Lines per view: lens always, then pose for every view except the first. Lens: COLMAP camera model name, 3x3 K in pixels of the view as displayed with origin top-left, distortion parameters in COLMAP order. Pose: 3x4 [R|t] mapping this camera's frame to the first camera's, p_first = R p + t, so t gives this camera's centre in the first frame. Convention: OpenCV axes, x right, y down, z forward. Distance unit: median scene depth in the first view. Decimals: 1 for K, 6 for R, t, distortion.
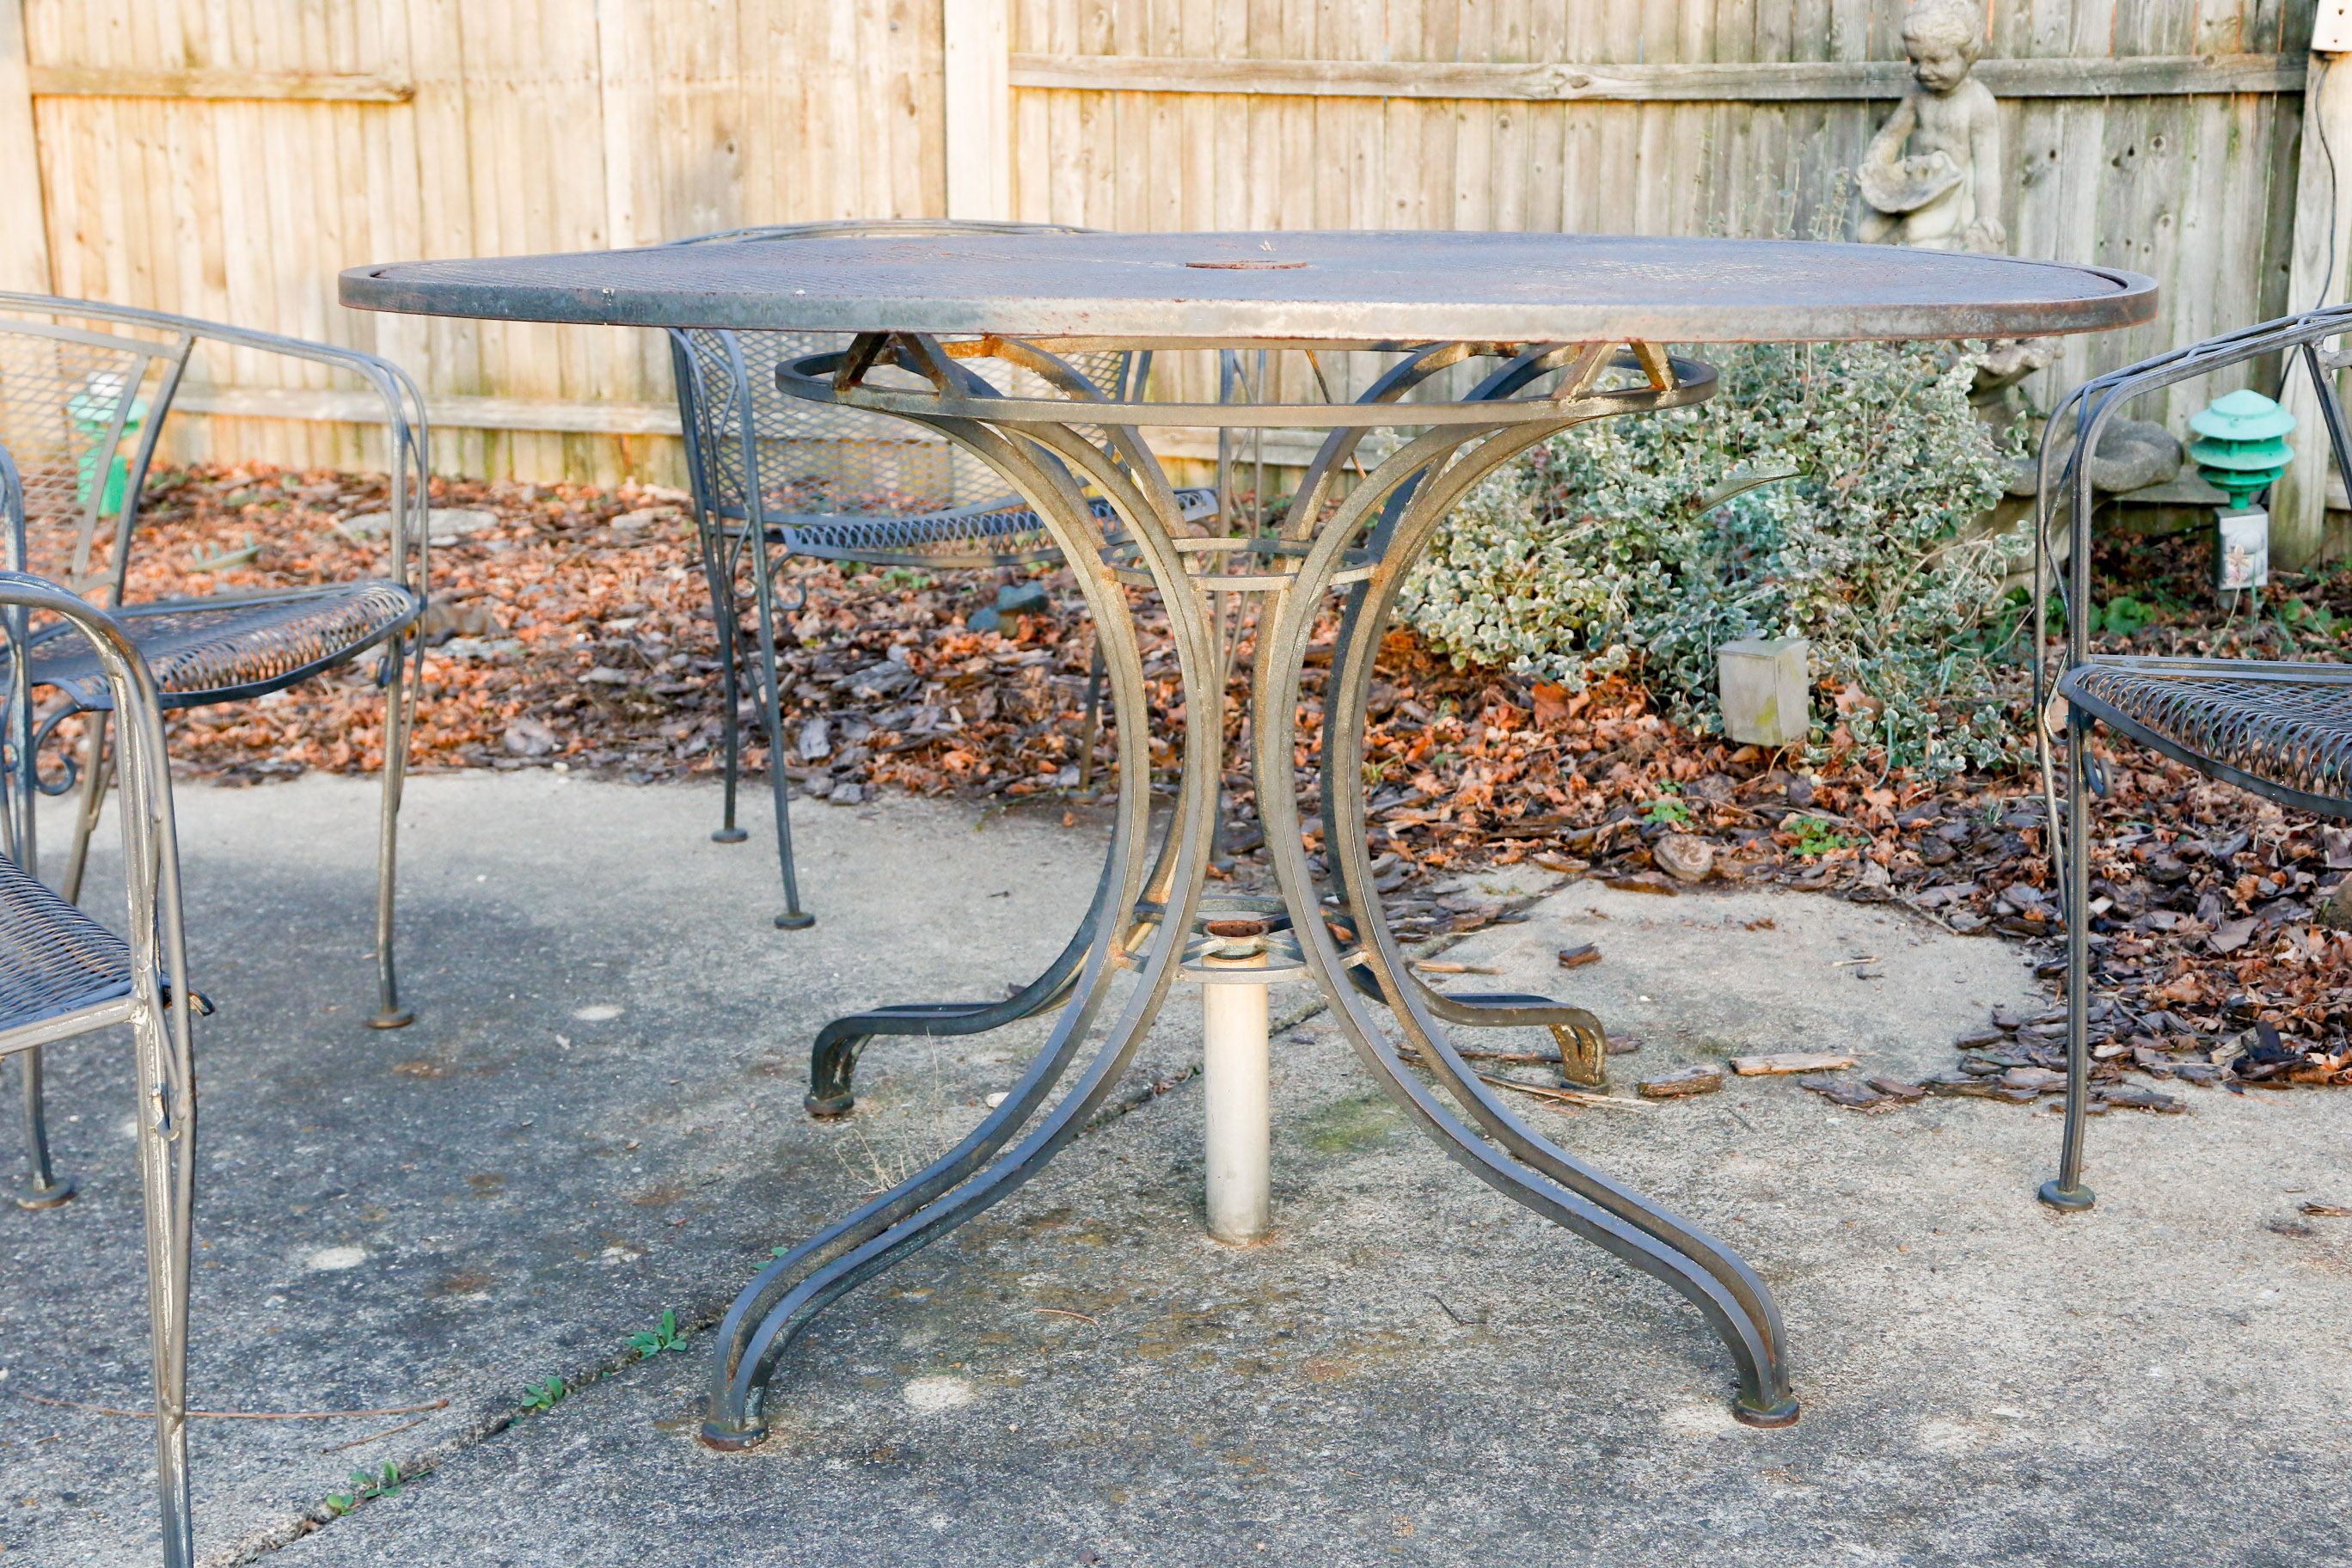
lens RADIAL K [[2861.9, 0, 1247.0], [0, 2861.9, 850.9], [0, 0, 1]] dist [-0.078126, 0.000000]
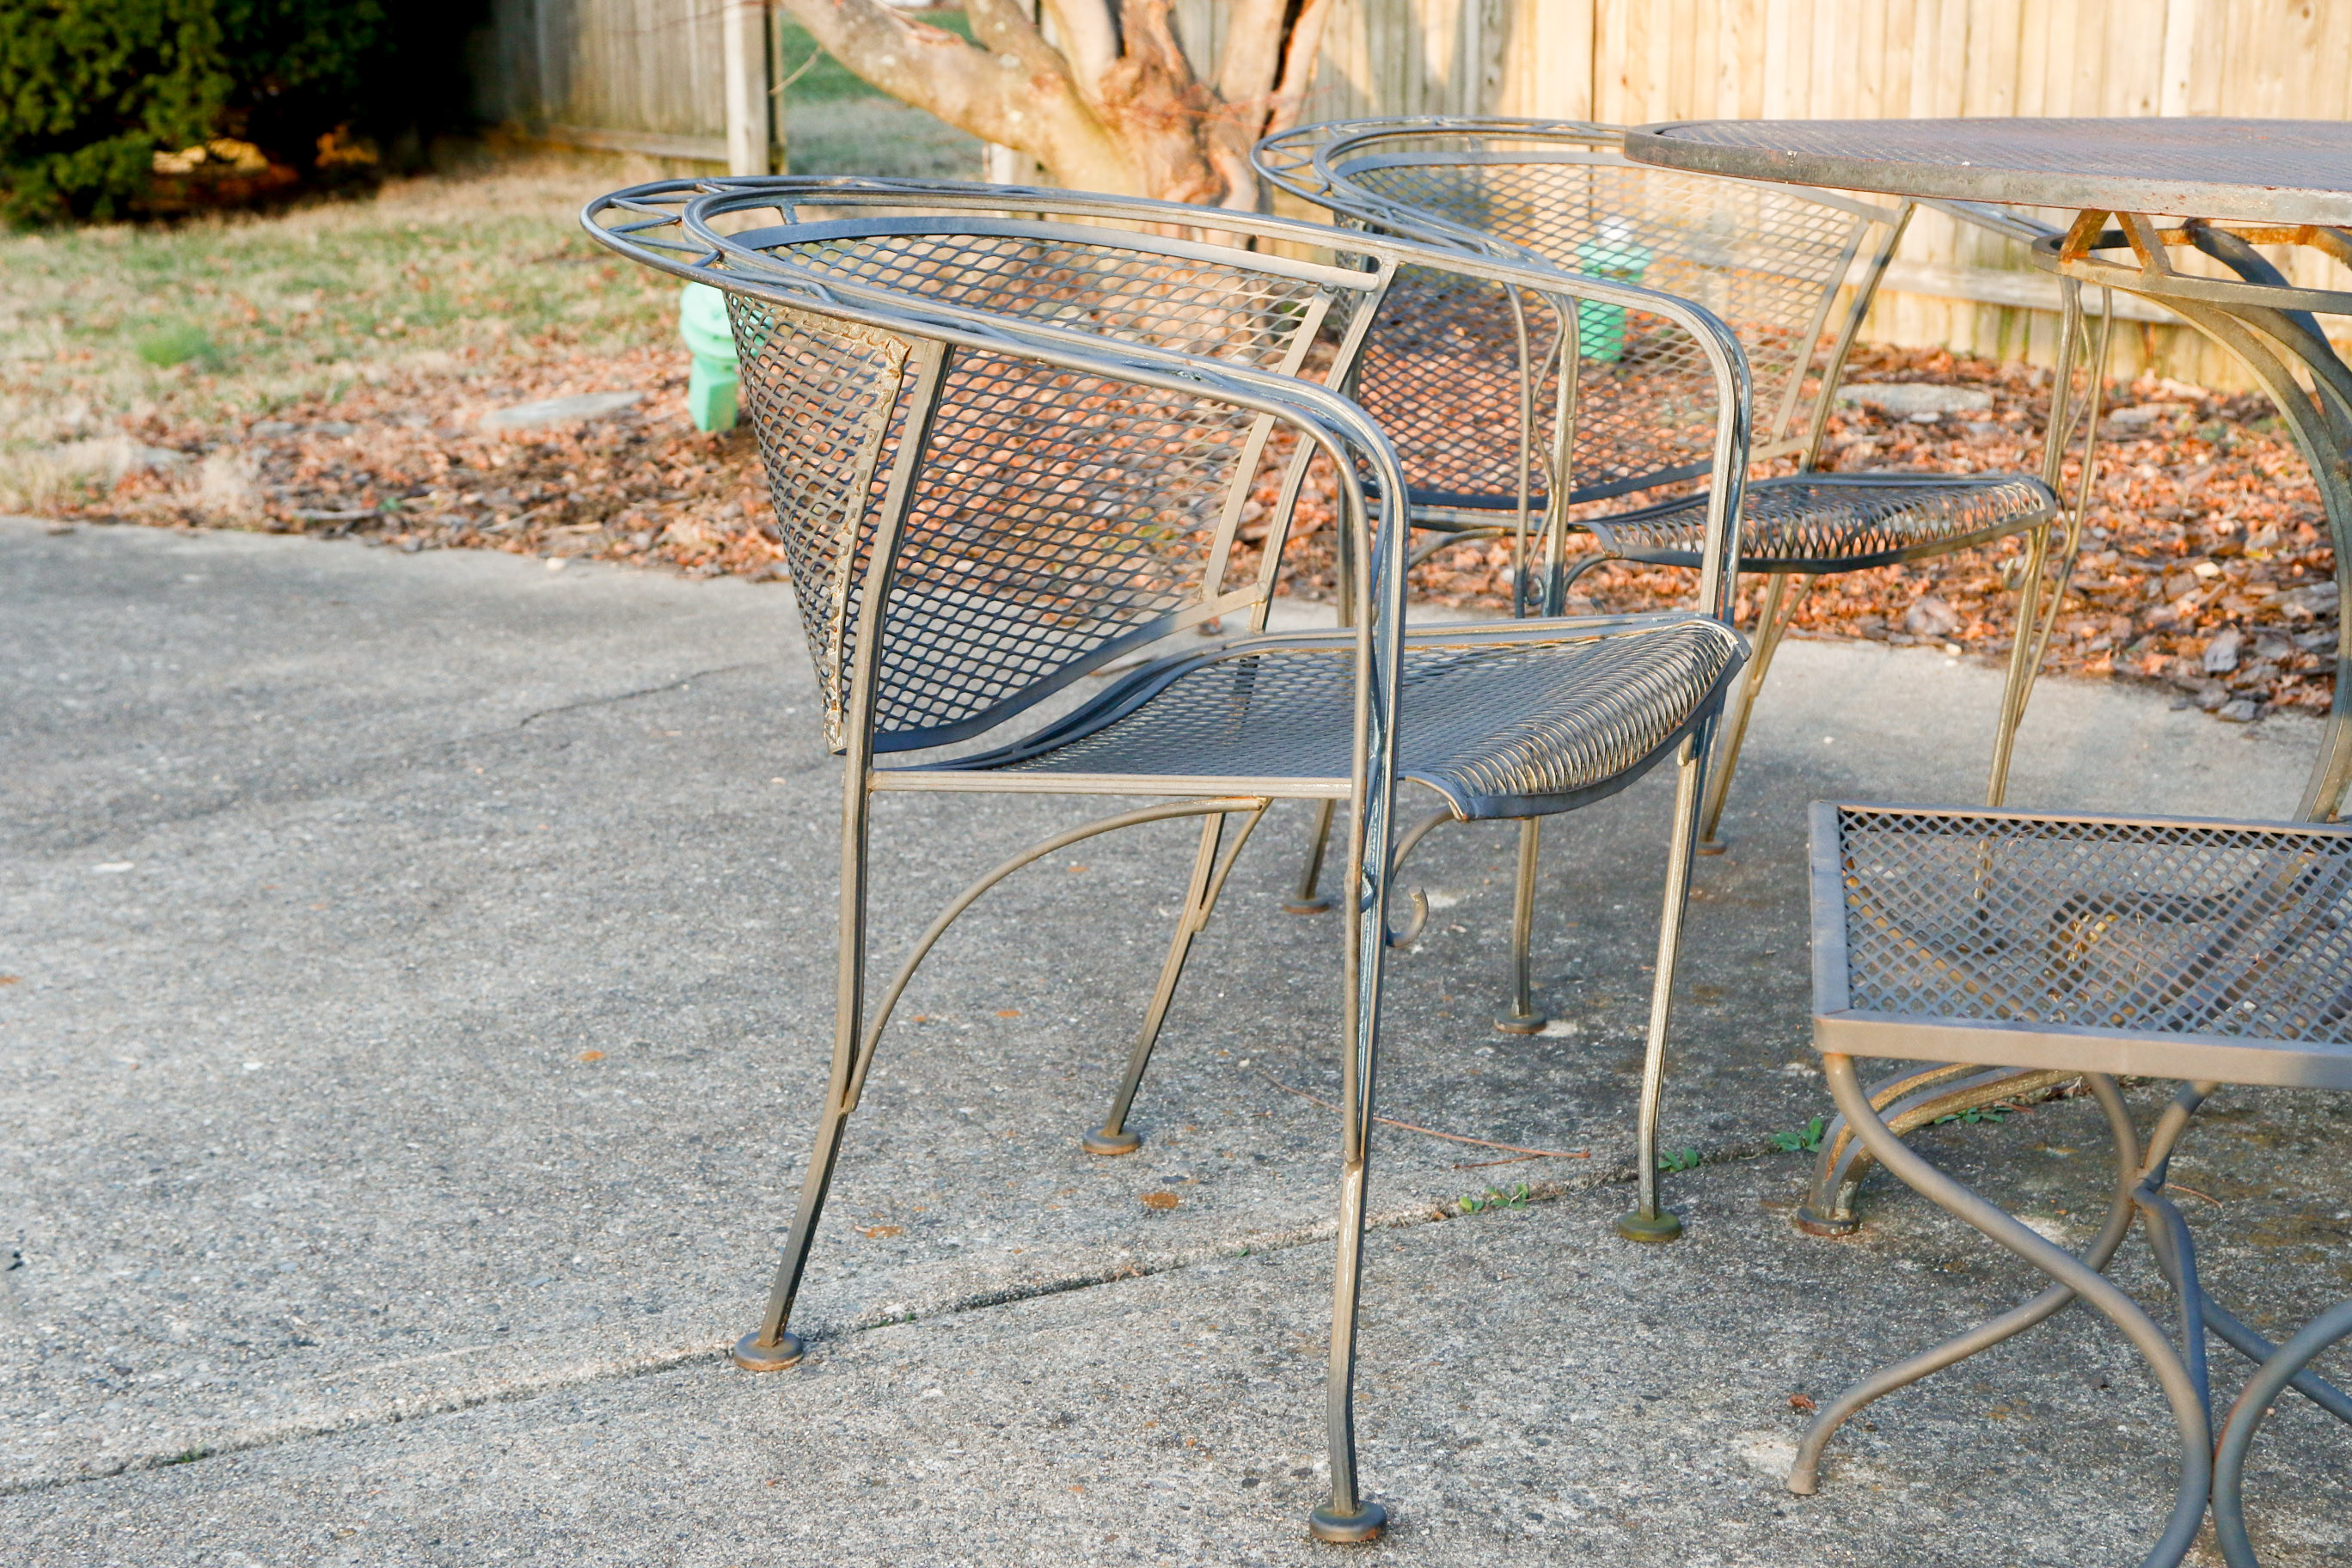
lens RADIAL K [[3312.2, 0, 1218.5], [0, 3312.2, 771.2], [0, 0, 1]] dist [-0.030108, 0.000000]
pose [[0.860451, 0.134062, -0.491581, 0.156289], [-0.139753, 0.989862, 0.025331, 0.027396], [0.489994, 0.046904, 0.870463, -0.150444]]
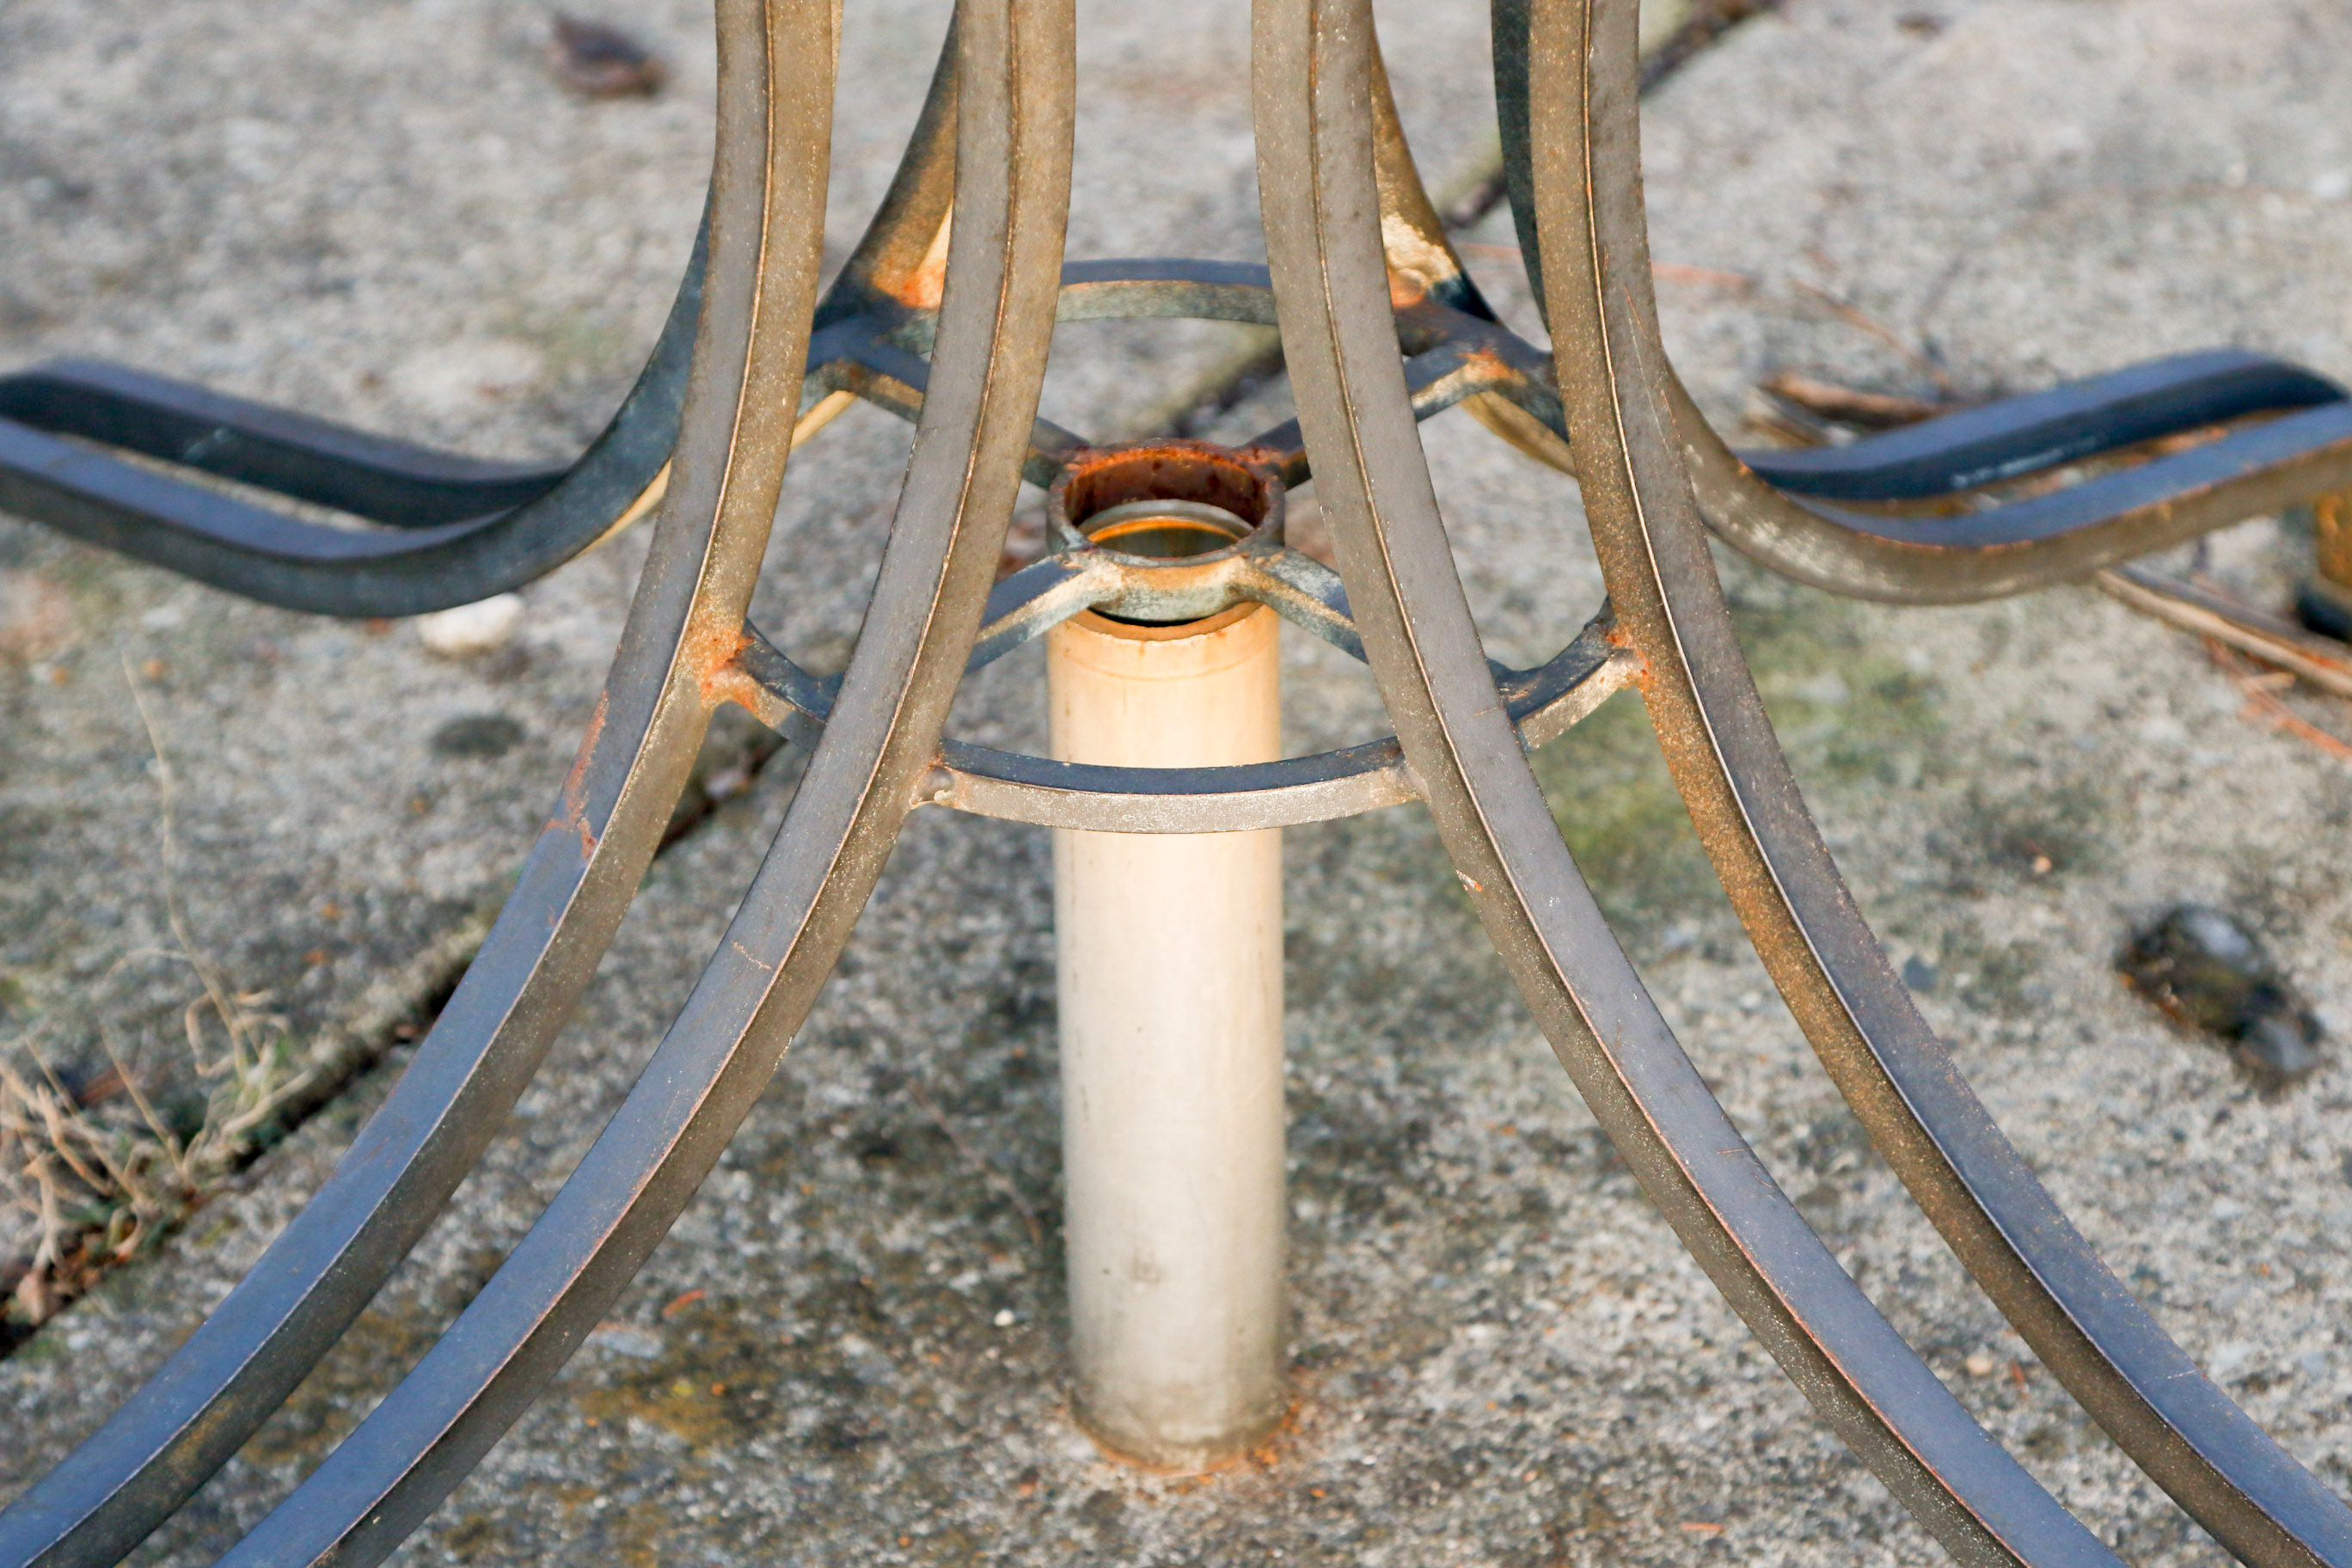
lens RADIAL K [[6378.5, 0, 1192.5], [0, 6378.5, 792.3], [0, 0, 1]] dist [0.210944, 0.000000]
pose [[0.998729, 0.027712, -0.042111, 0.021563], [-0.011269, 0.936940, 0.349308, -0.137273], [0.049135, -0.348389, 0.936061, 0.350371]]
